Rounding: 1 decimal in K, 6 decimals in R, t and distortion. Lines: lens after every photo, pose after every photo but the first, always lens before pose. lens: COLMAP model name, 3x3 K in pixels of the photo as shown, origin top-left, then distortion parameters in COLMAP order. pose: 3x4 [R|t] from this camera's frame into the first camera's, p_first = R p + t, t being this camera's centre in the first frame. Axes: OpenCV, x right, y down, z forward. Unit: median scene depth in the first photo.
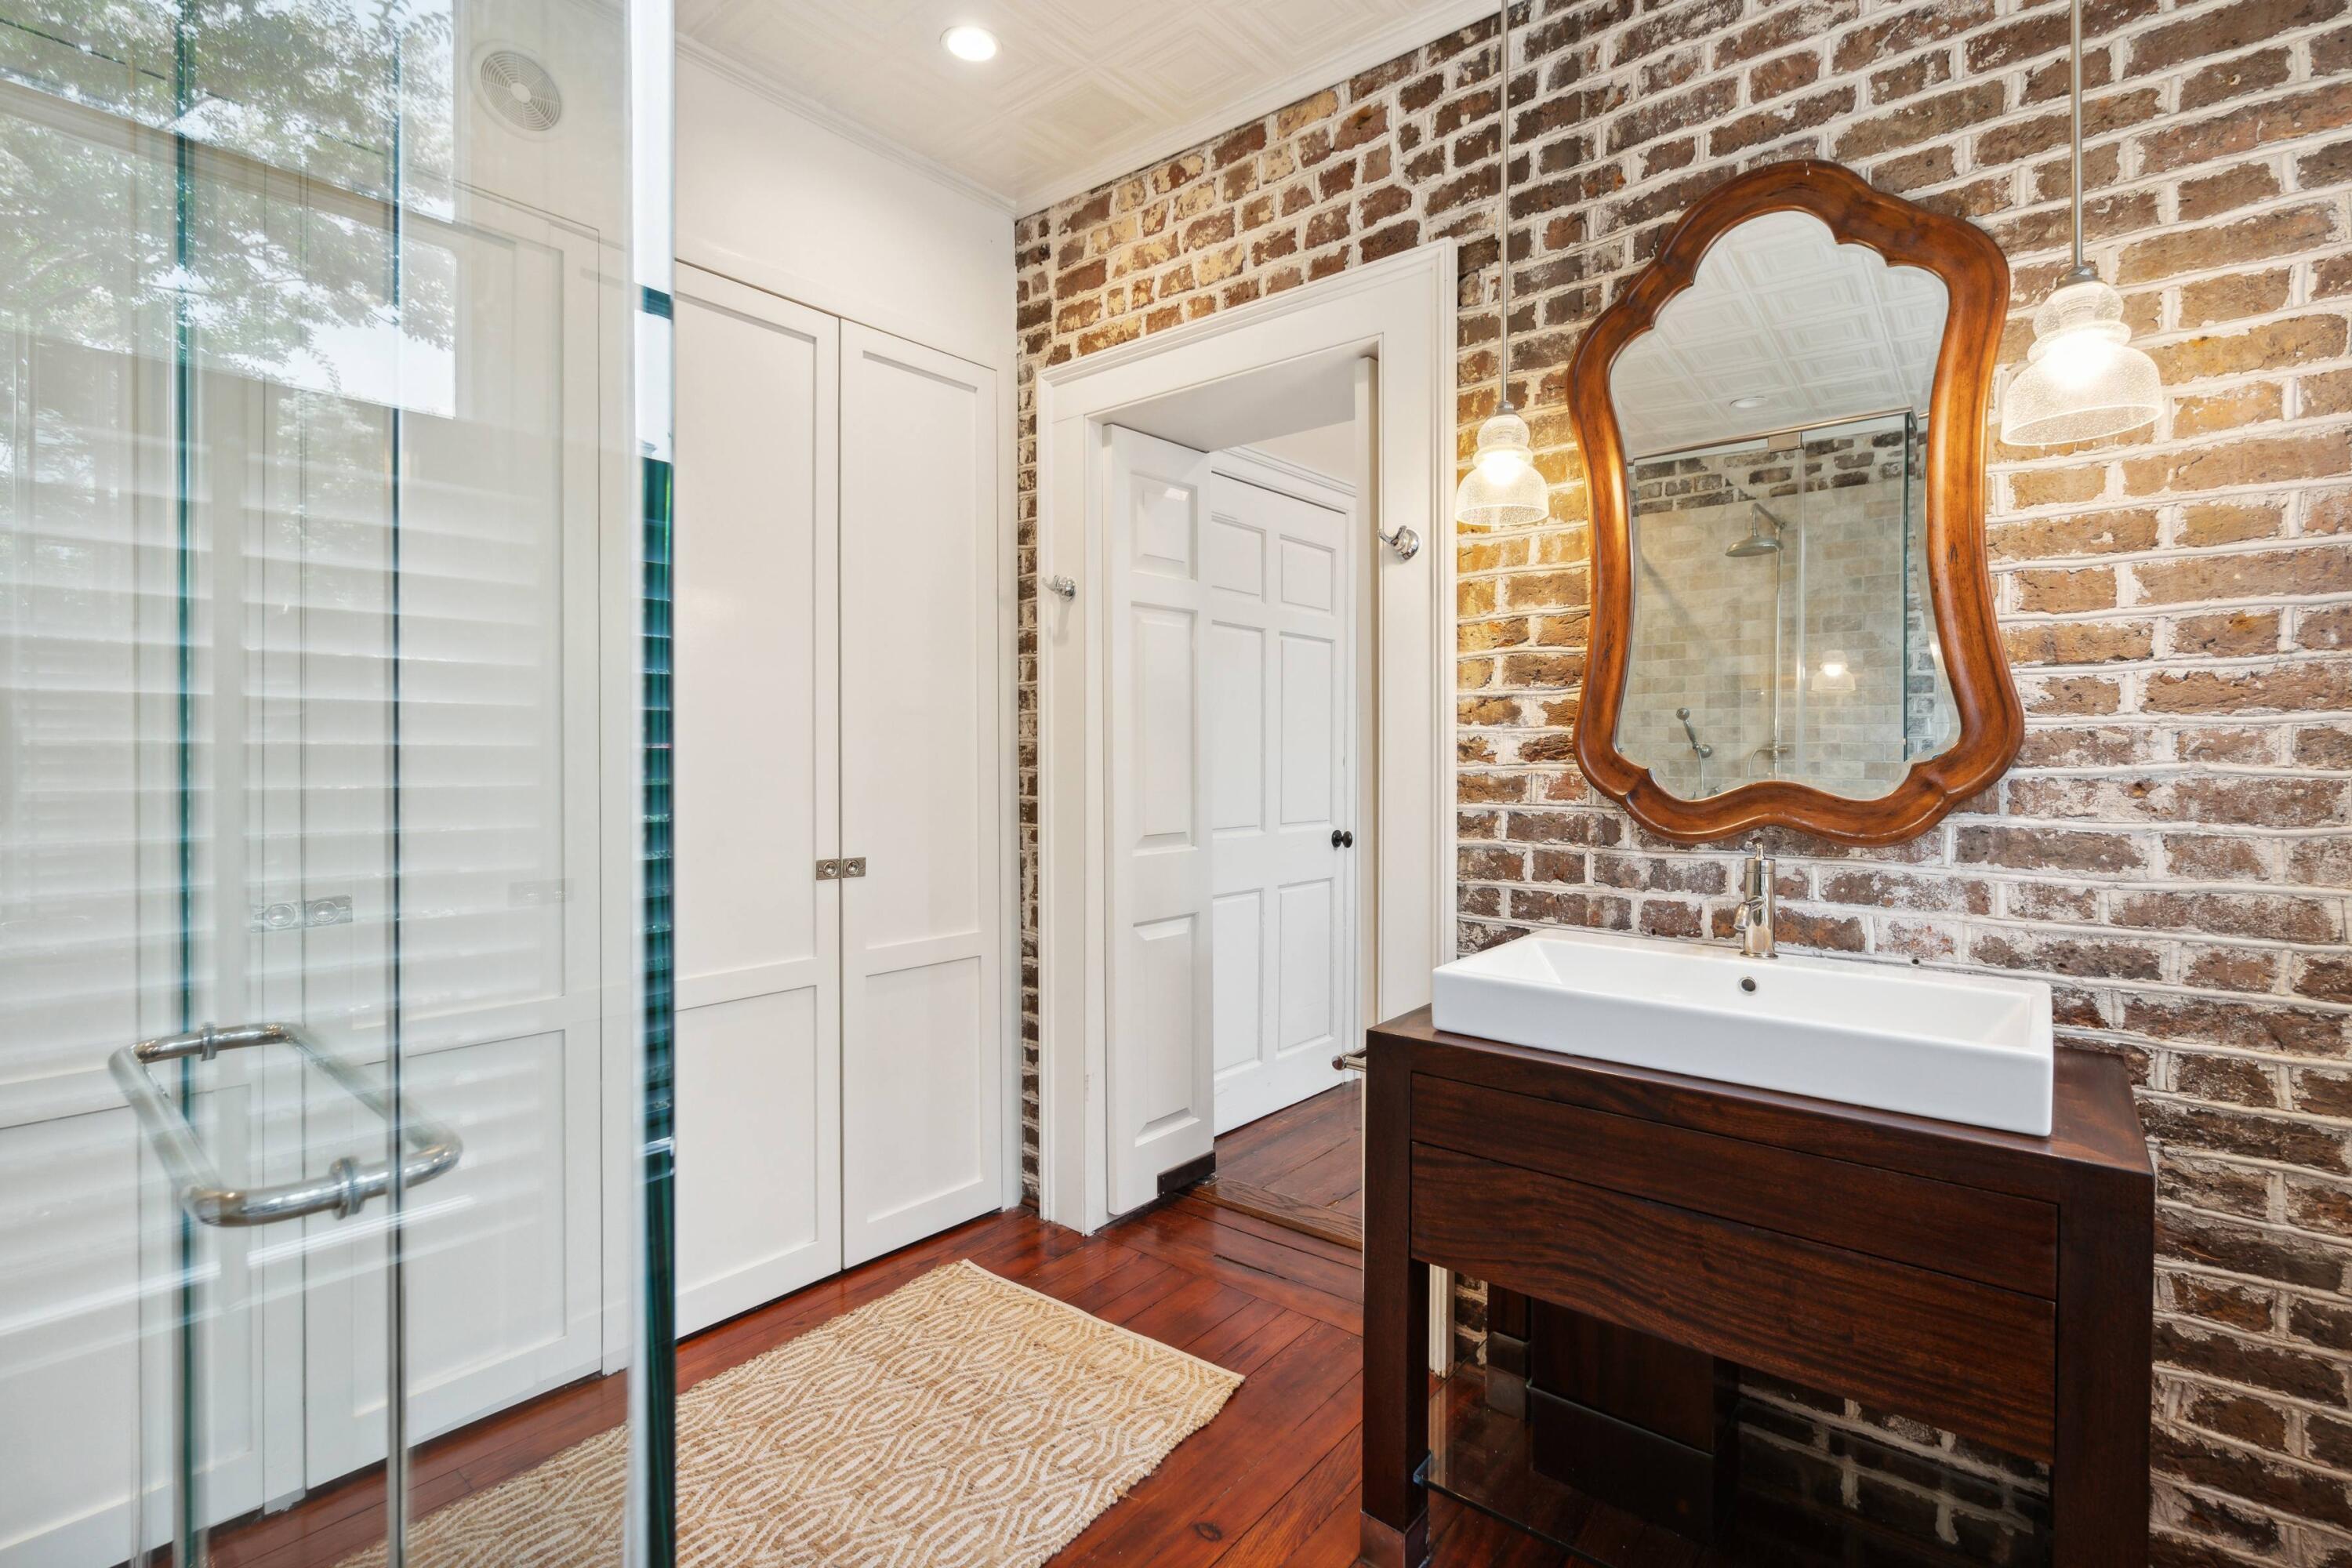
lens RADIAL K [[1081.2, 0, 1180.8], [0, 1081.2, 776.6], [0, 0, 1]] dist [-0.005573, 0.001918]
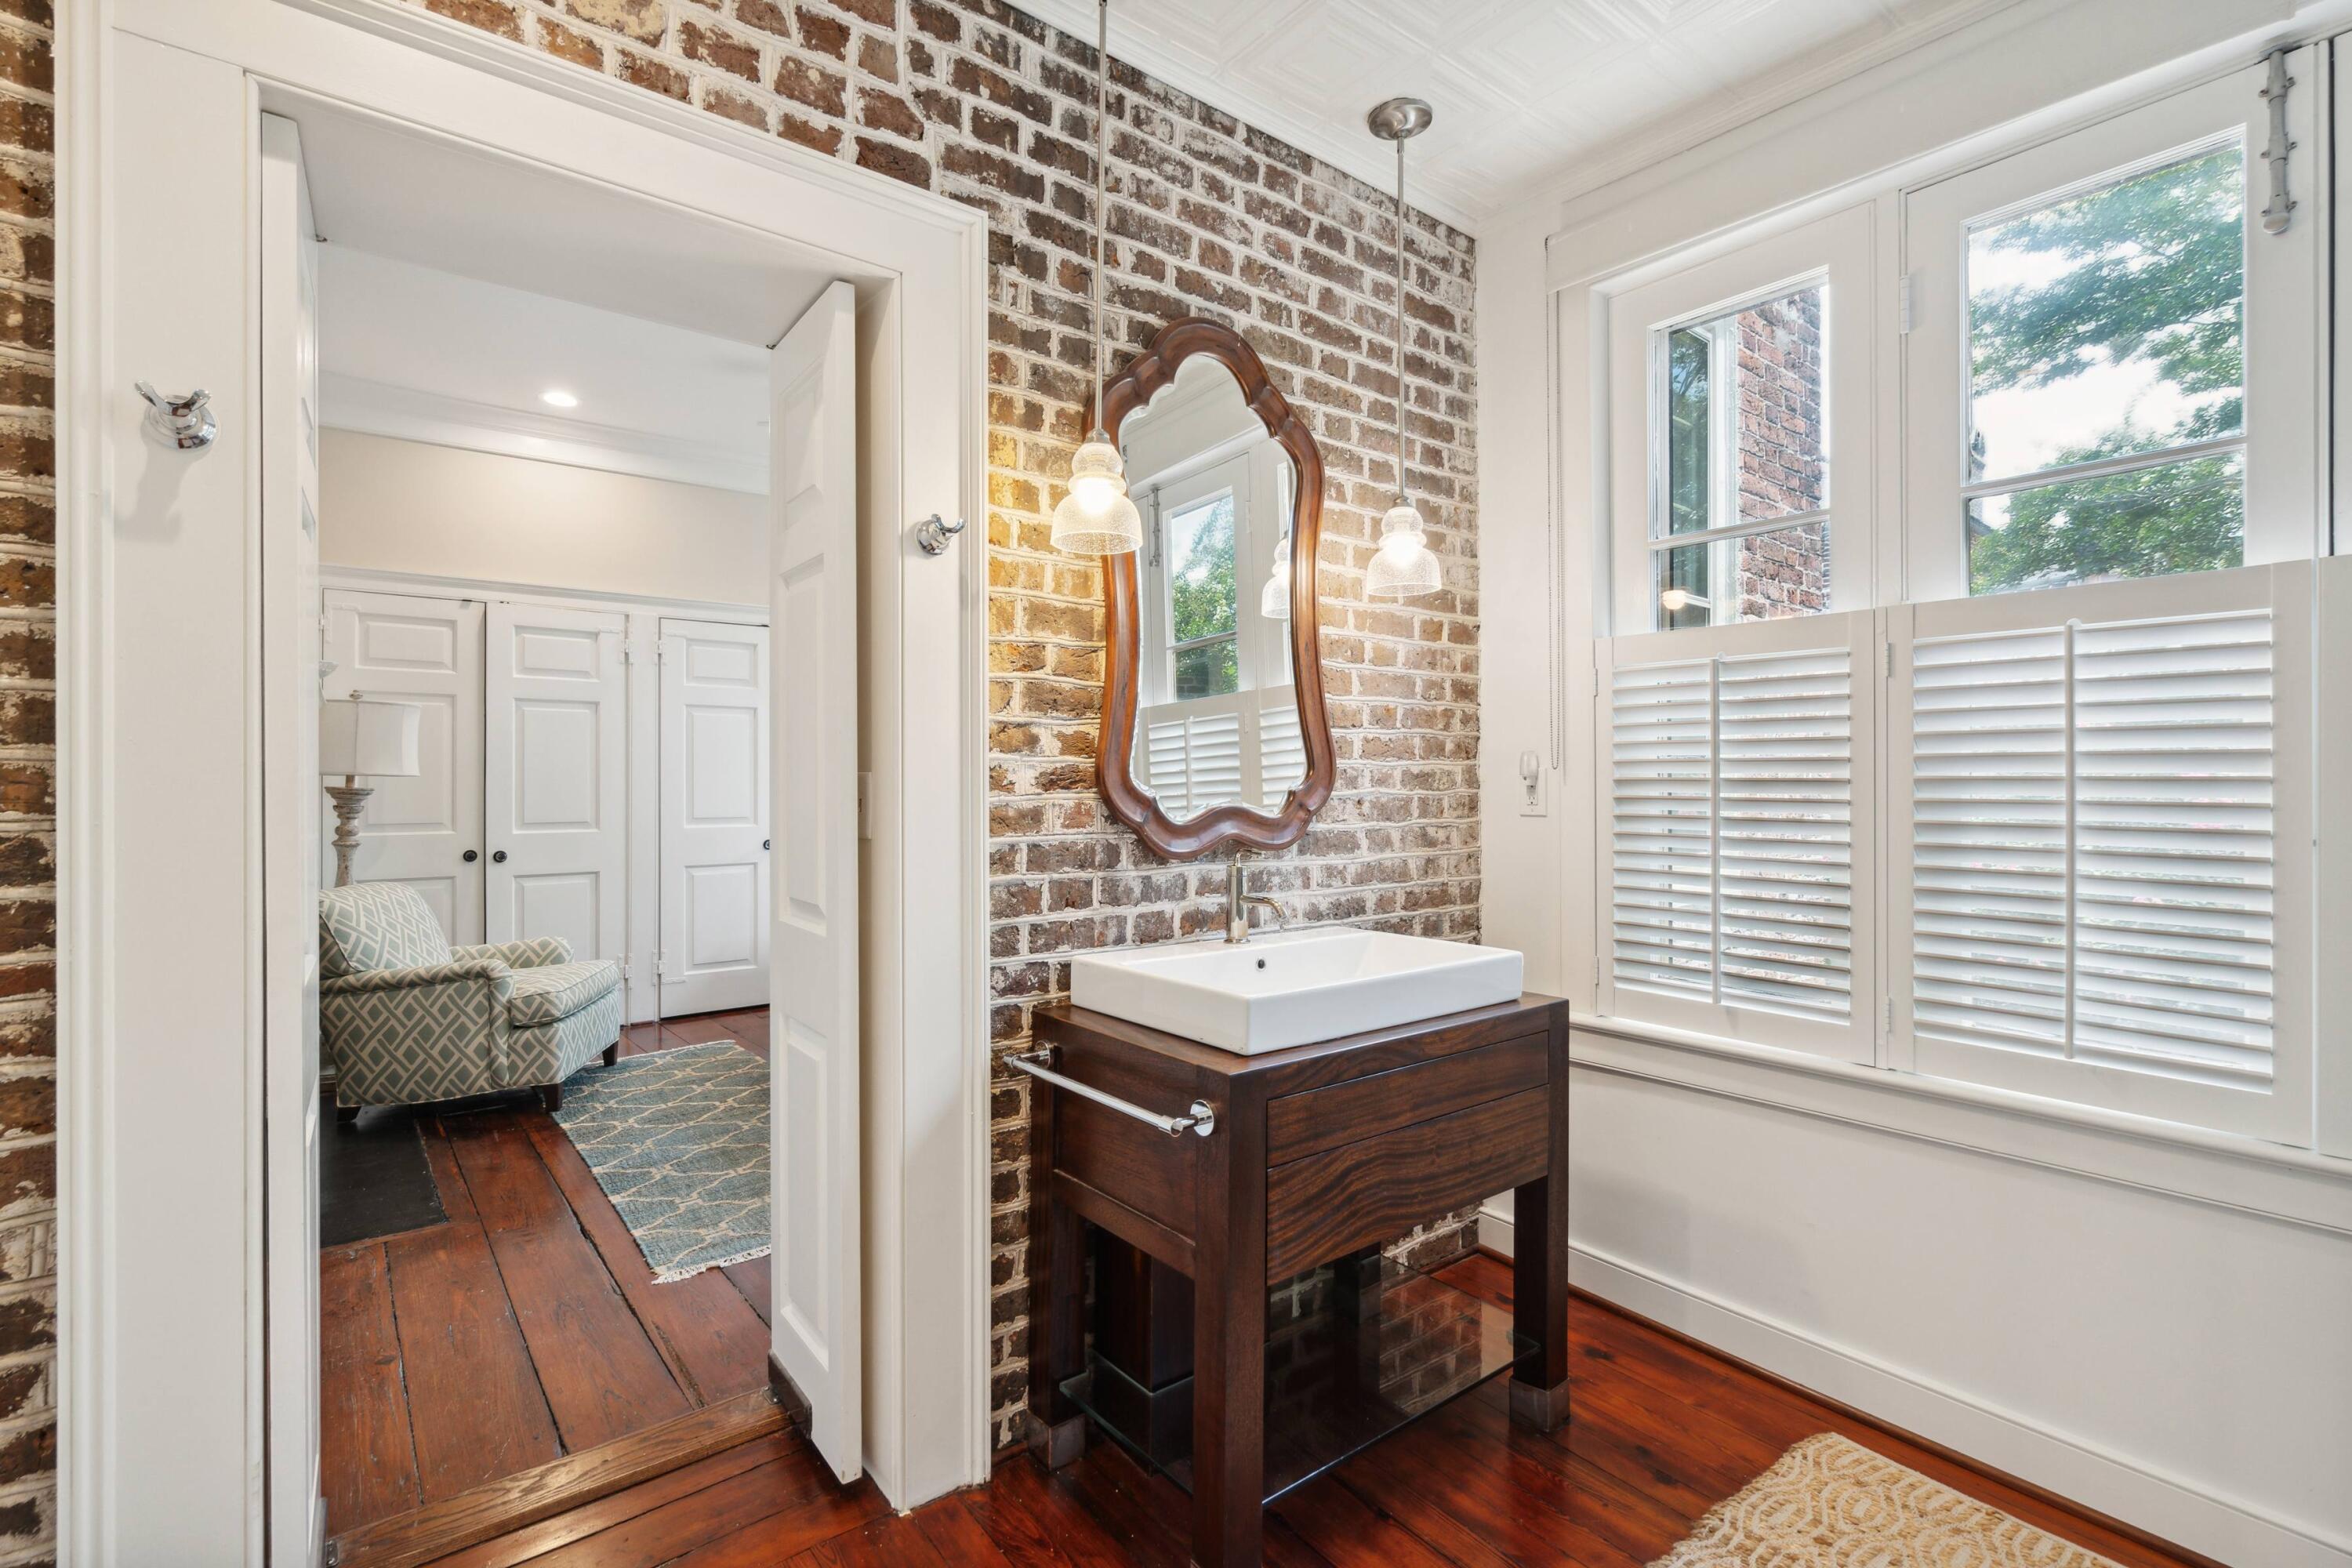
lens RADIAL K [[1081.2, 0, 1179.9], [0, 1081.2, 777.2], [0, 0, 1]] dist [-0.005573, 0.001918]
pose [[0.212918, -0.000344, 0.977070, -0.623990], [0.016174, 0.999864, -0.003173, -0.021868], [-0.976936, 0.016479, 0.212894, 0.681135]]
